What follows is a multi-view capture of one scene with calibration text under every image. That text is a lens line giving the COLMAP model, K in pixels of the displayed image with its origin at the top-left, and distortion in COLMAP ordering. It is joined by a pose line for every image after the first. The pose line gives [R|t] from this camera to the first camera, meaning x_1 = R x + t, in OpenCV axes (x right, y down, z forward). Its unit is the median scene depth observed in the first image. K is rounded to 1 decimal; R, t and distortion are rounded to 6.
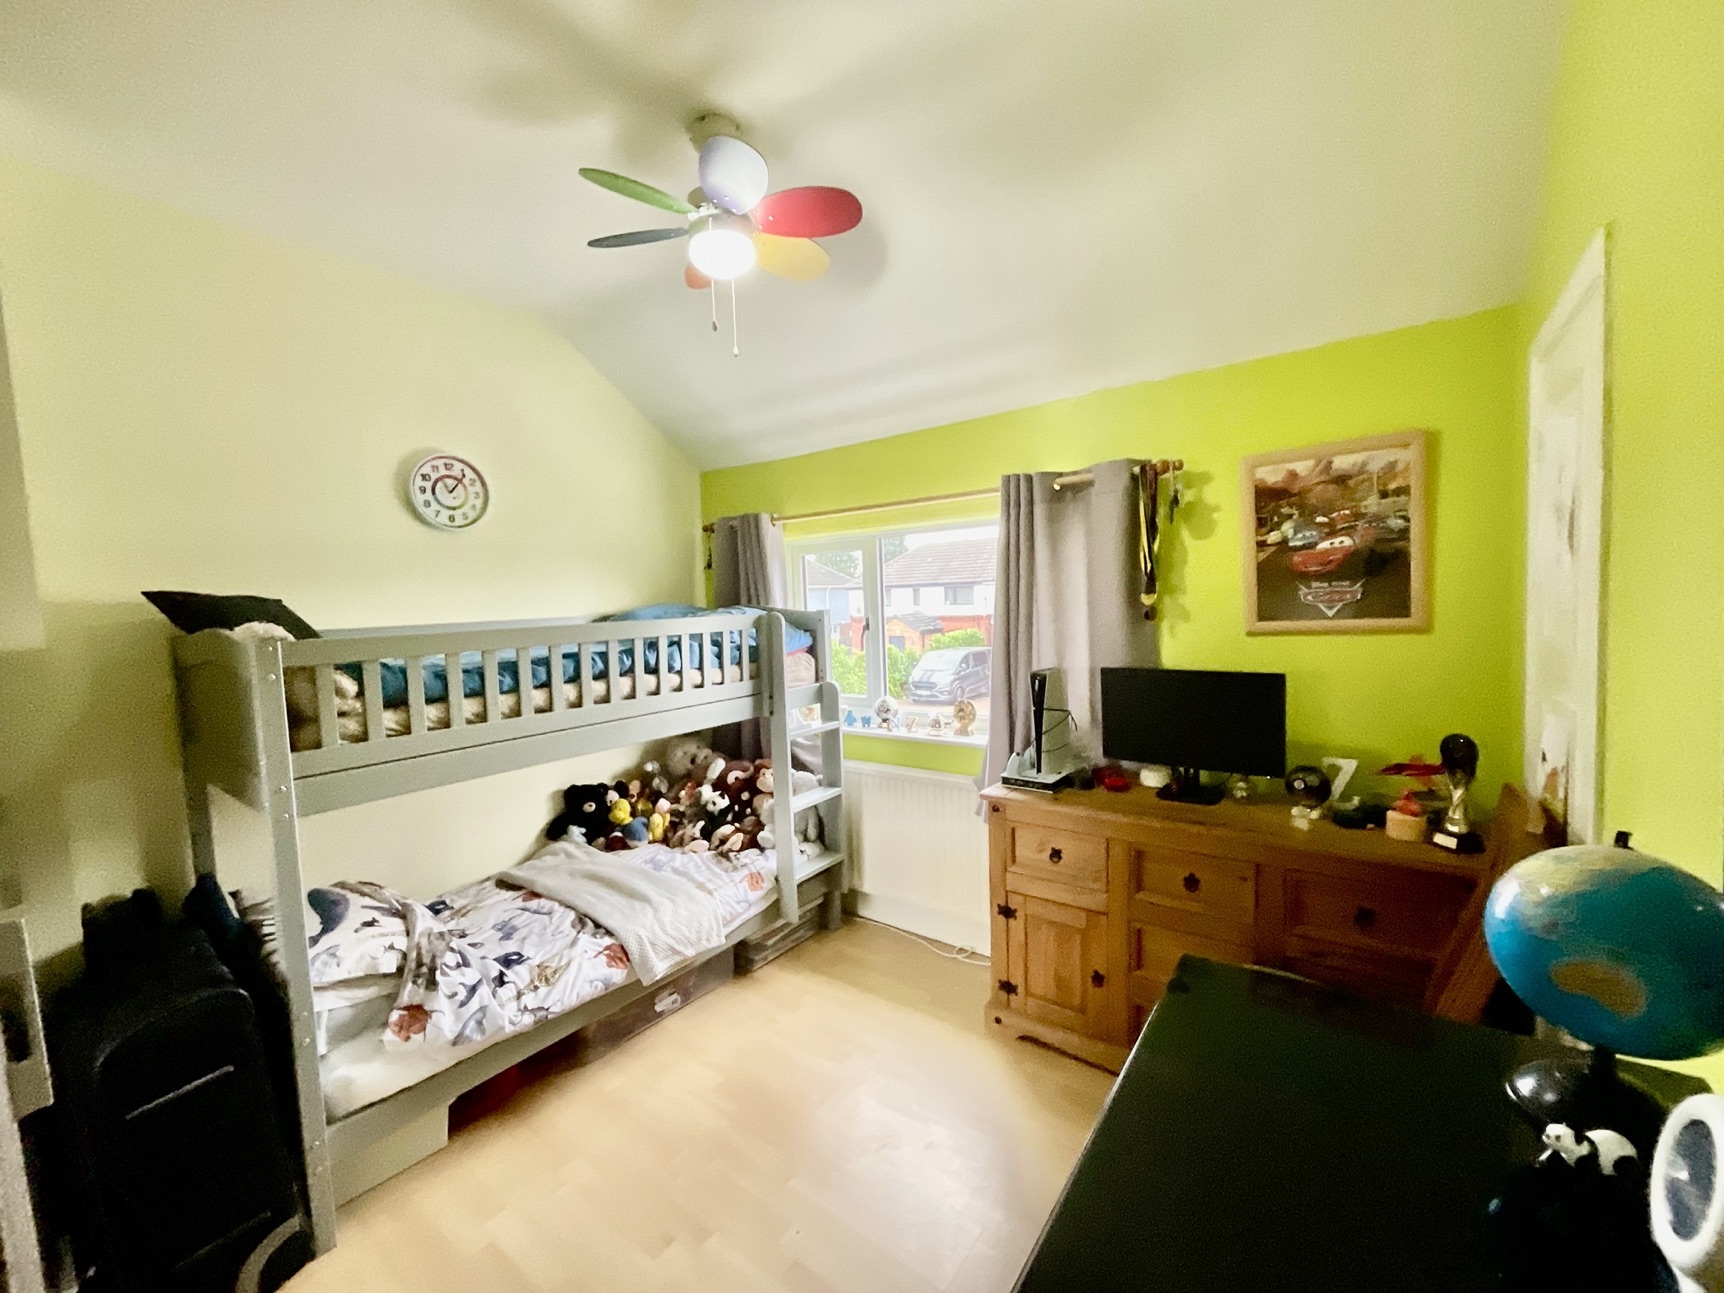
lens RADIAL K [[695.0, 0, 857.7], [0, 695.0, 646.2], [0, 0, 1]] dist [-0.000527, 0.000357]
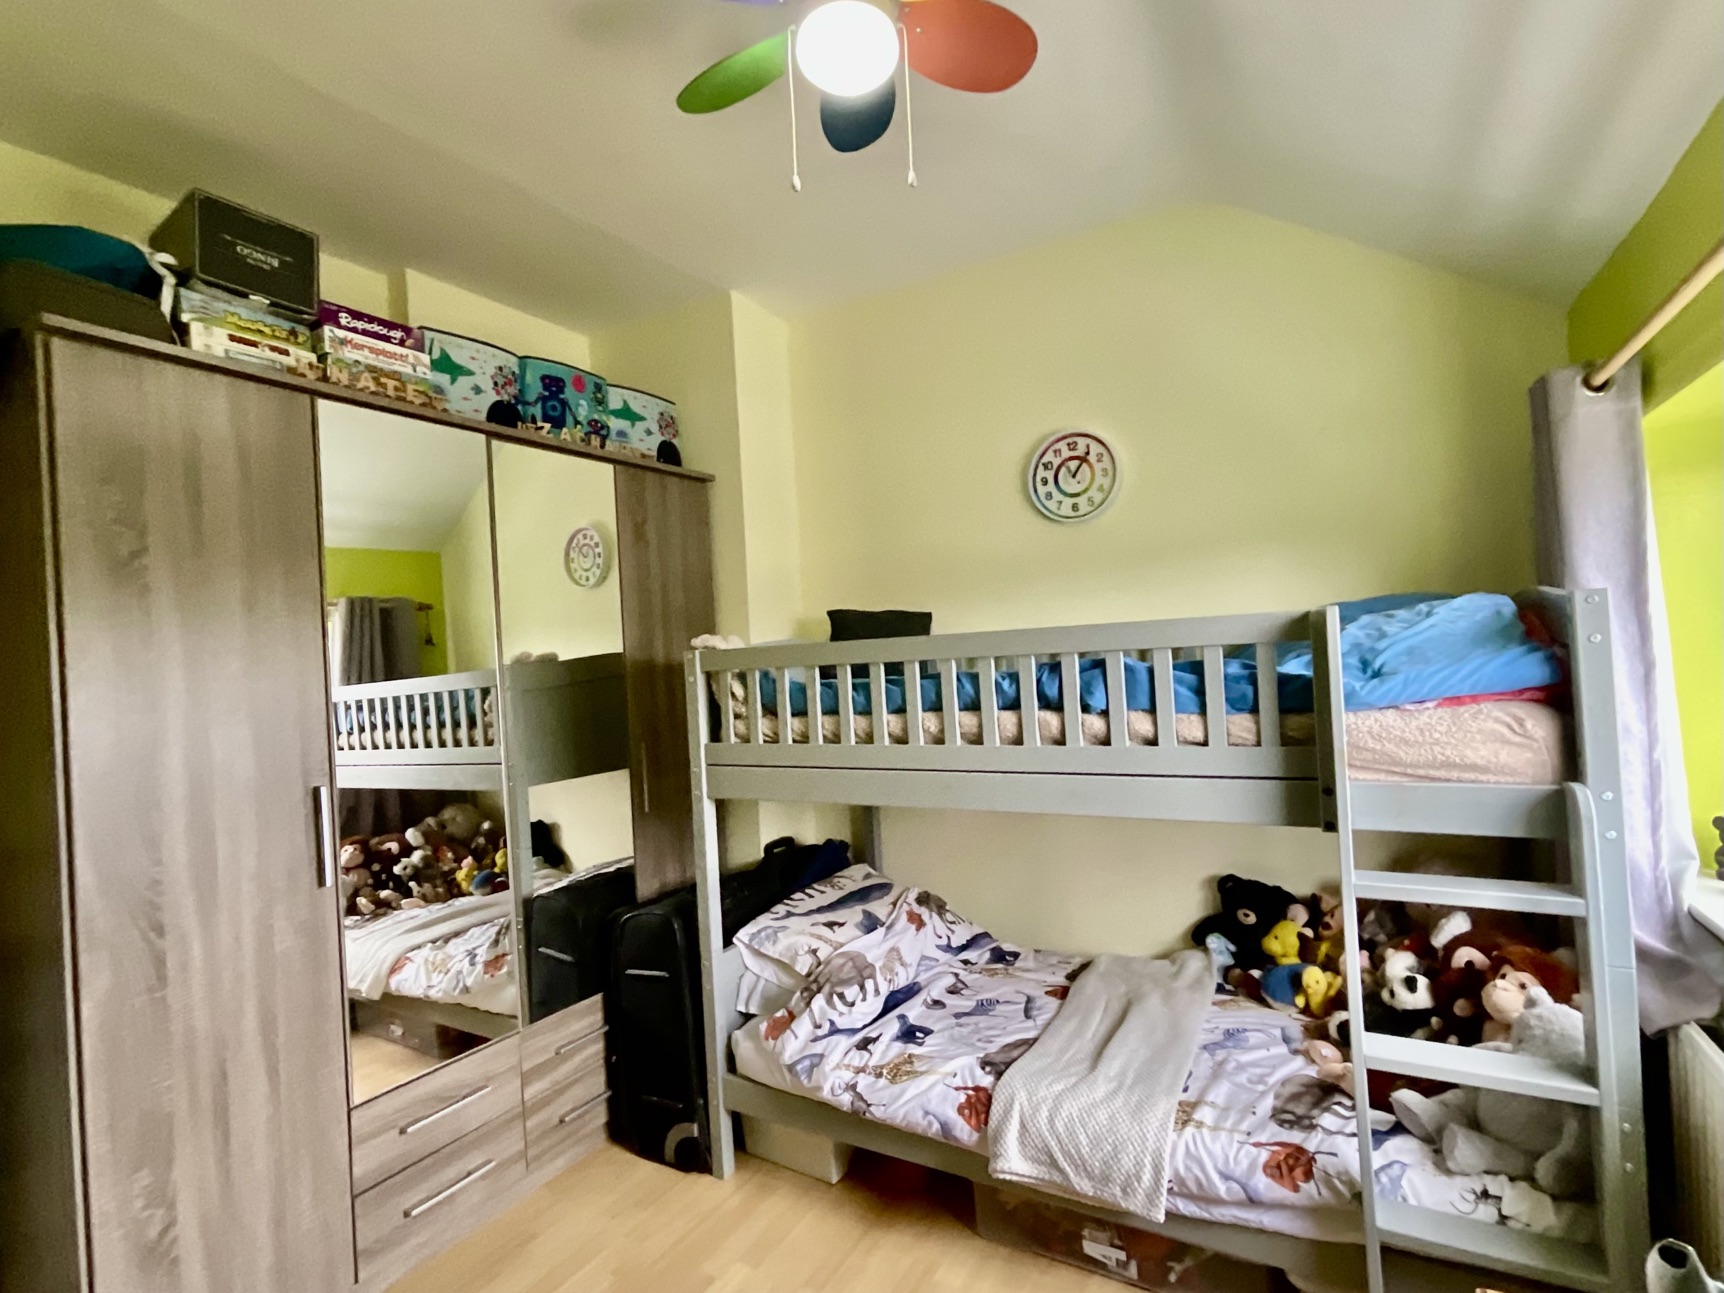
lens RADIAL K [[839.6, 0, 859.6], [0, 839.6, 645.2], [0, 0, 1]] dist [-0.006838, 0.000390]
pose [[0.127551, 0.008172, -0.991798, 0.447676], [-0.024807, 0.999680, 0.005047, -0.019921], [0.991522, 0.023960, 0.127713, 0.722843]]
